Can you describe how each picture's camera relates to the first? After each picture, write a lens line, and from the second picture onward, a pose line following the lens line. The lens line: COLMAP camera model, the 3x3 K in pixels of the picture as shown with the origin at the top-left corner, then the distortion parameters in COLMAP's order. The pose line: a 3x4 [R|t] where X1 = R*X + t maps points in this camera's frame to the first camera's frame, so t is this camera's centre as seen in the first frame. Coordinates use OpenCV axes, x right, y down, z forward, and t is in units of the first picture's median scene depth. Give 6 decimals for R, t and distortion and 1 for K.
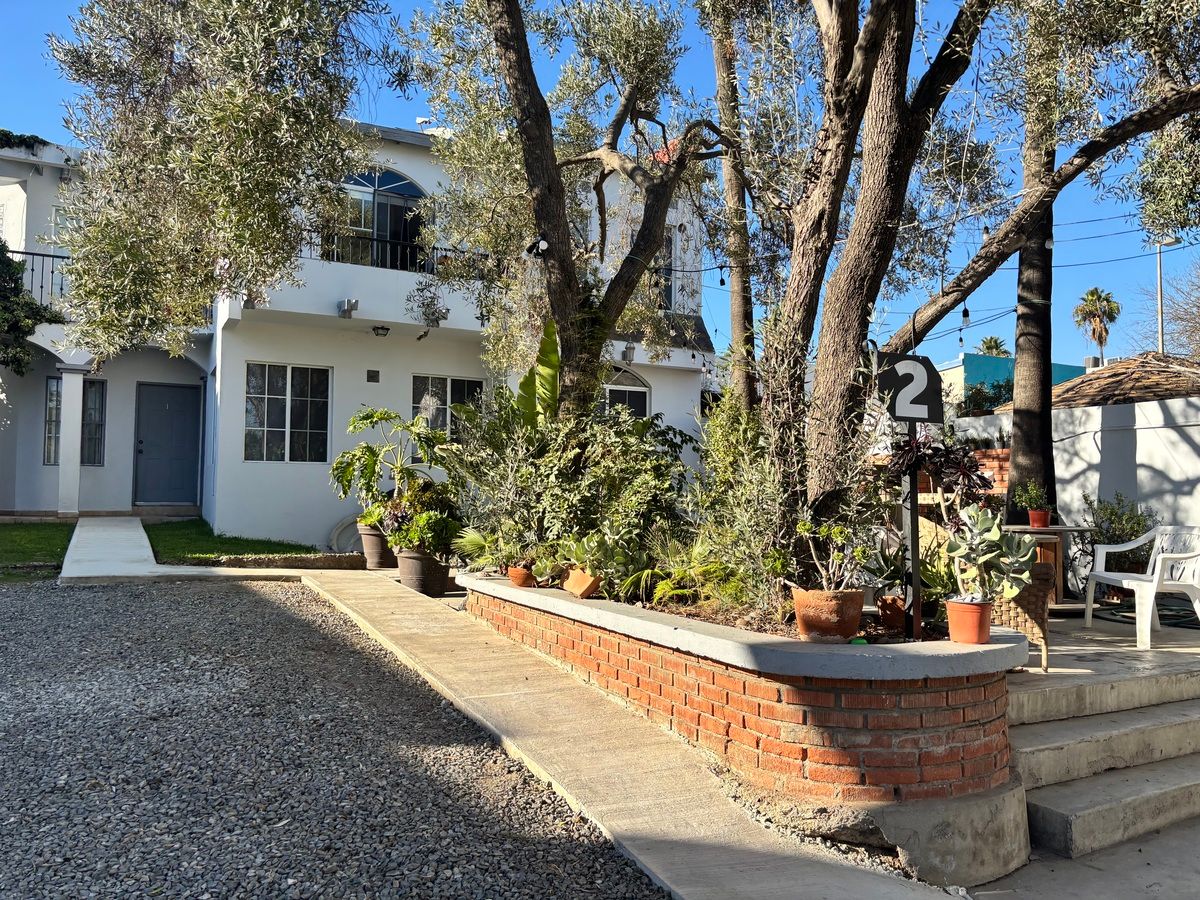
lens RADIAL K [[909.7, 0, 607.1], [0, 909.7, 457.7], [0, 0, 1]] dist [0.029884, -0.042154]
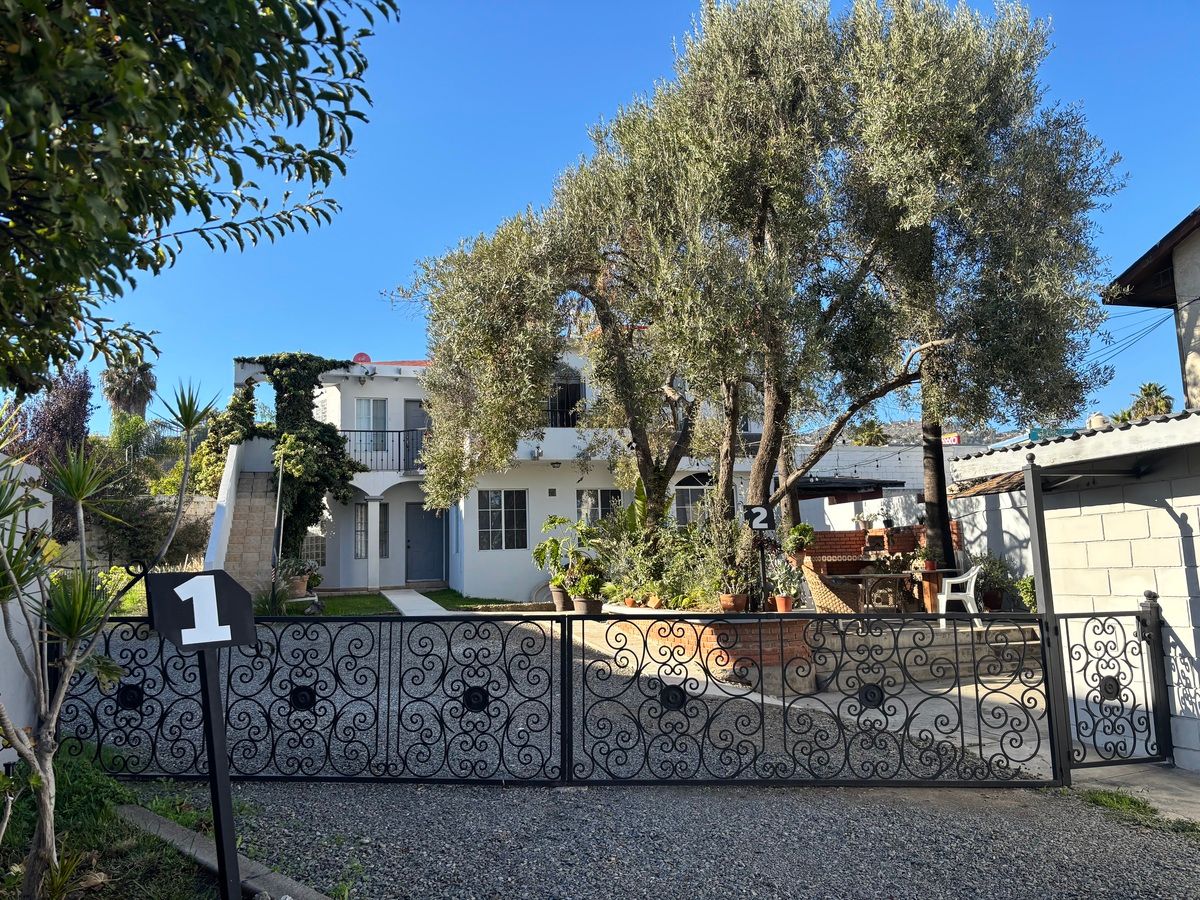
lens RADIAL K [[911.1, 0, 600.0], [0, 911.1, 450.0], [0, 0, 1]] dist [0.128880, -0.198846]
pose [[0.981004, -0.066005, -0.182411, 0.238283], [0.050507, 0.994809, -0.088341, -0.037371], [0.187295, 0.077450, 0.979246, -1.090875]]
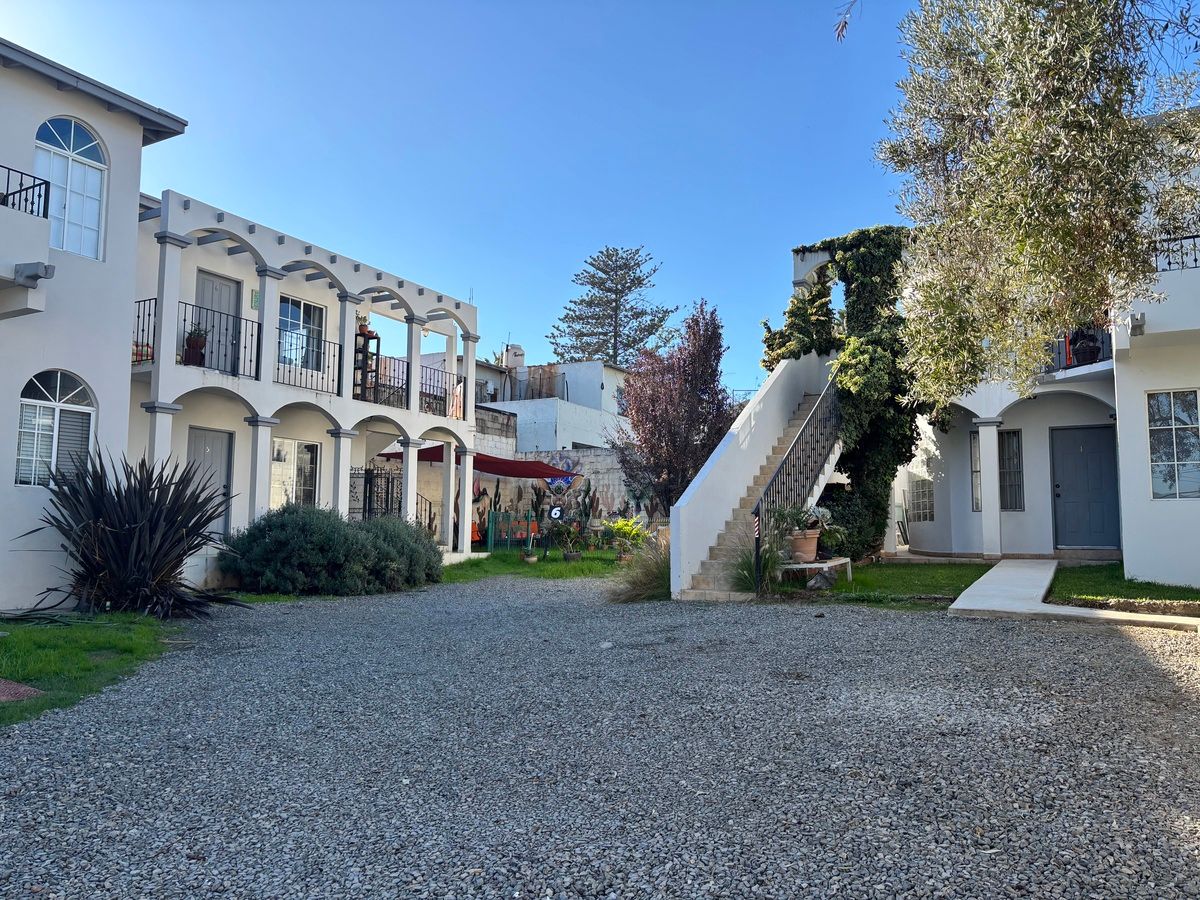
lens RADIAL K [[902.8, 0, 607.4], [0, 902.8, 440.9], [0, 0, 1]] dist [0.093317, -0.117997]
pose [[0.546530, -0.097837, -0.831705, 0.143319], [0.035749, 0.994972, -0.093551, 0.022655], [0.836676, 0.021396, 0.547280, 0.059788]]
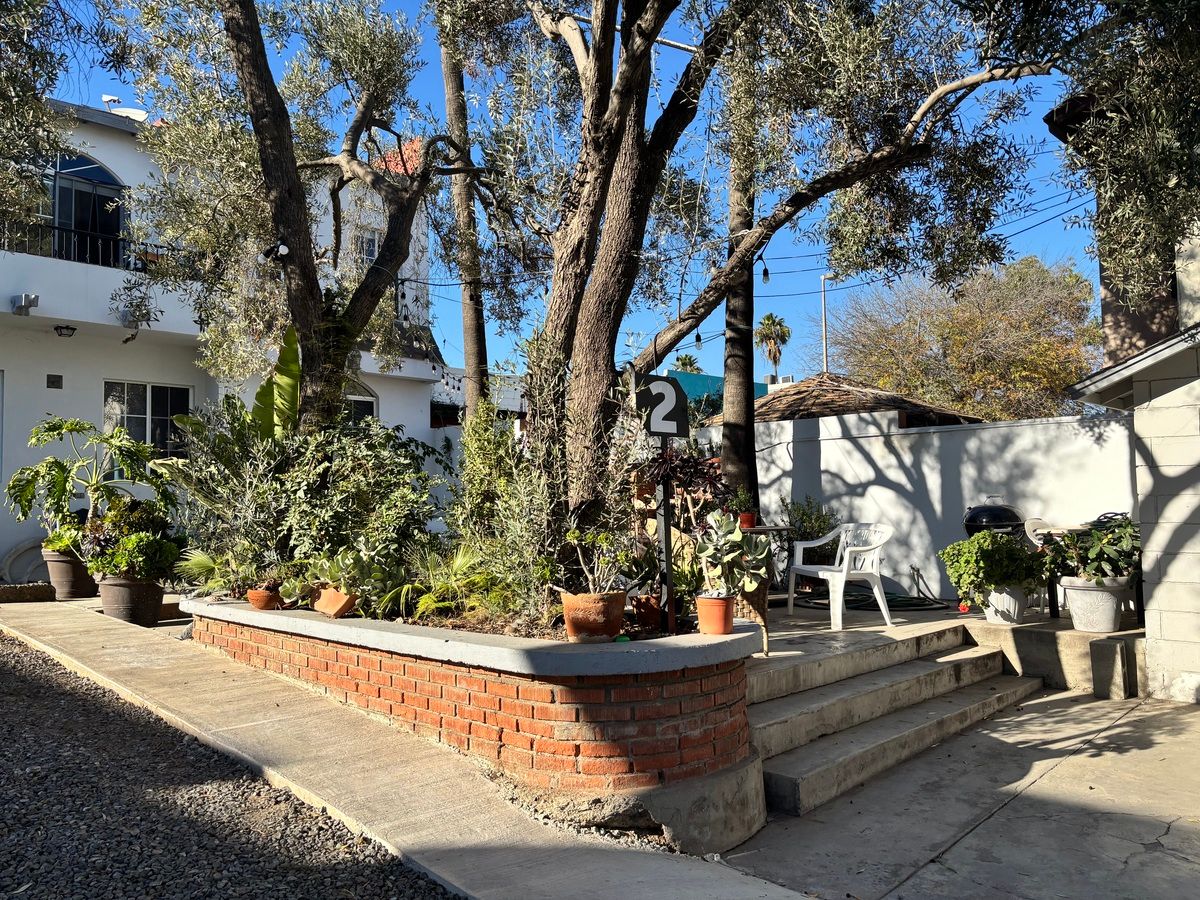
lens RADIAL K [[909.7, 0, 607.1], [0, 909.7, 457.7], [0, 0, 1]] dist [0.029884, -0.042154]
pose [[0.950954, -0.008493, 0.309215, -0.044460], [0.011861, 0.999889, -0.009012, -0.002816], [-0.309104, 0.012238, 0.950950, -0.013482]]
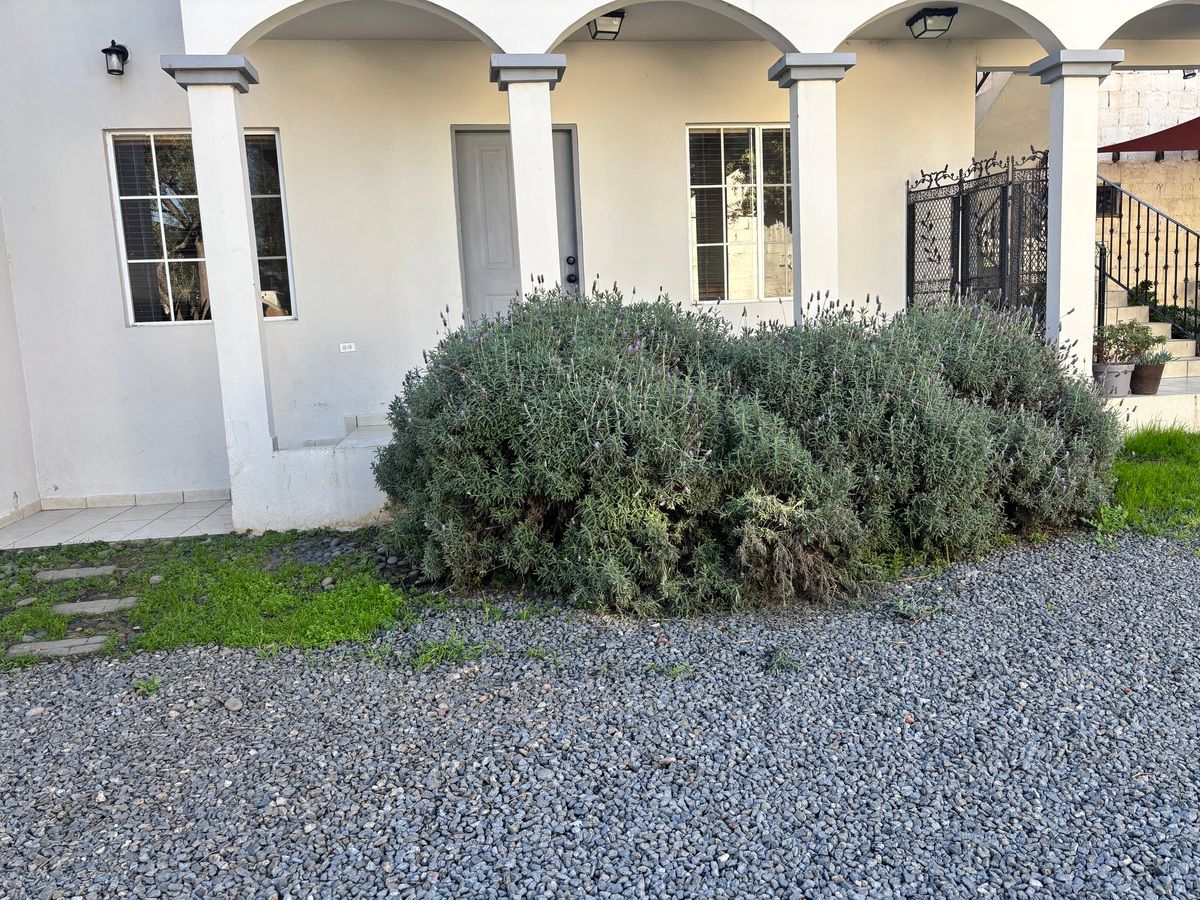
lens RADIAL K [[902.8, 0, 607.4], [0, 902.8, 440.9], [0, 0, 1]] dist [0.093317, -0.117997]
pose [[-0.343225, 0.102289, -0.933667, -1.762309], [0.115007, 0.991149, 0.066309, 0.008677], [0.932186, -0.084619, -0.351951, 1.118986]]
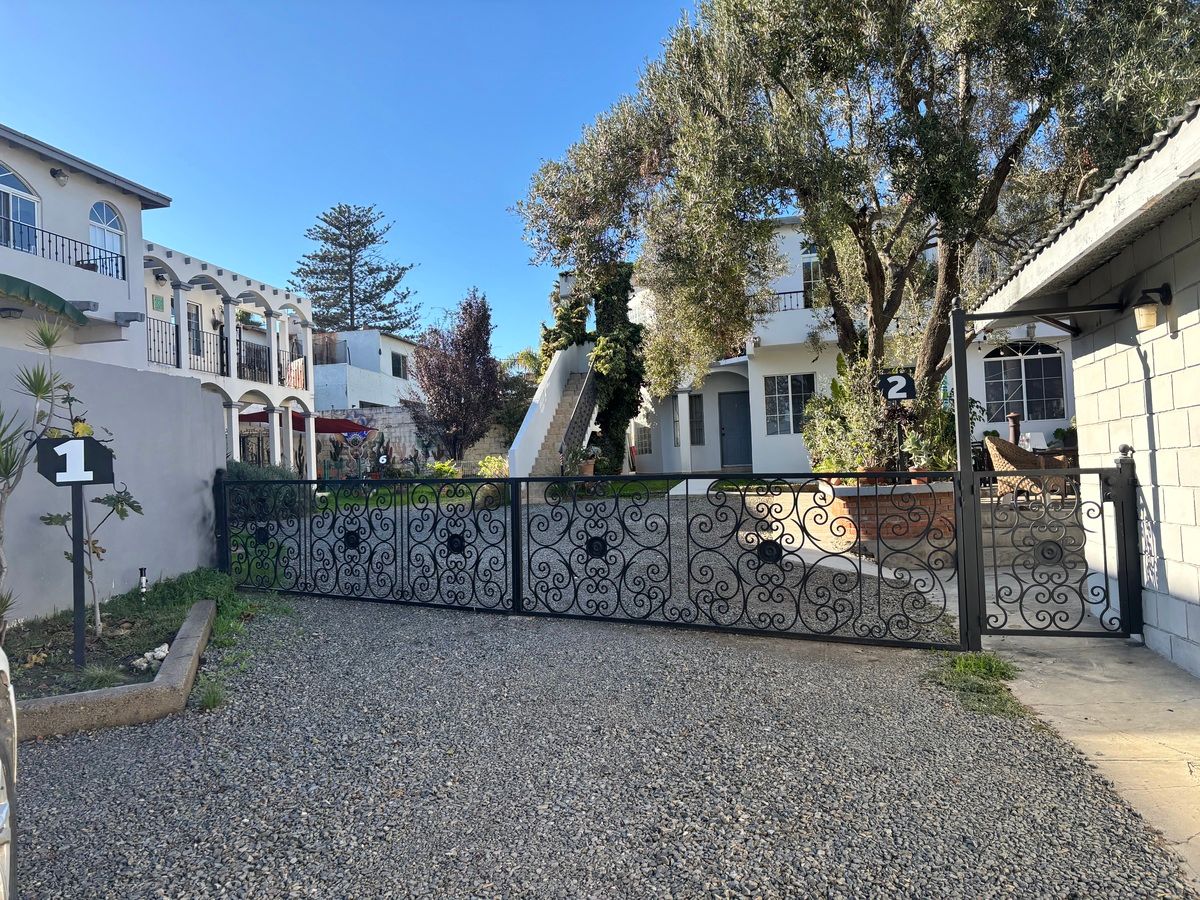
lens RADIAL K [[911.1, 0, 600.0], [0, 911.1, 450.0], [0, 0, 1]] dist [0.128880, -0.198846]
pose [[0.769148, -0.064711, -0.635786, 0.828204], [0.078926, 0.996863, -0.005980, 0.030791], [0.634179, -0.045581, 0.771842, -0.943014]]
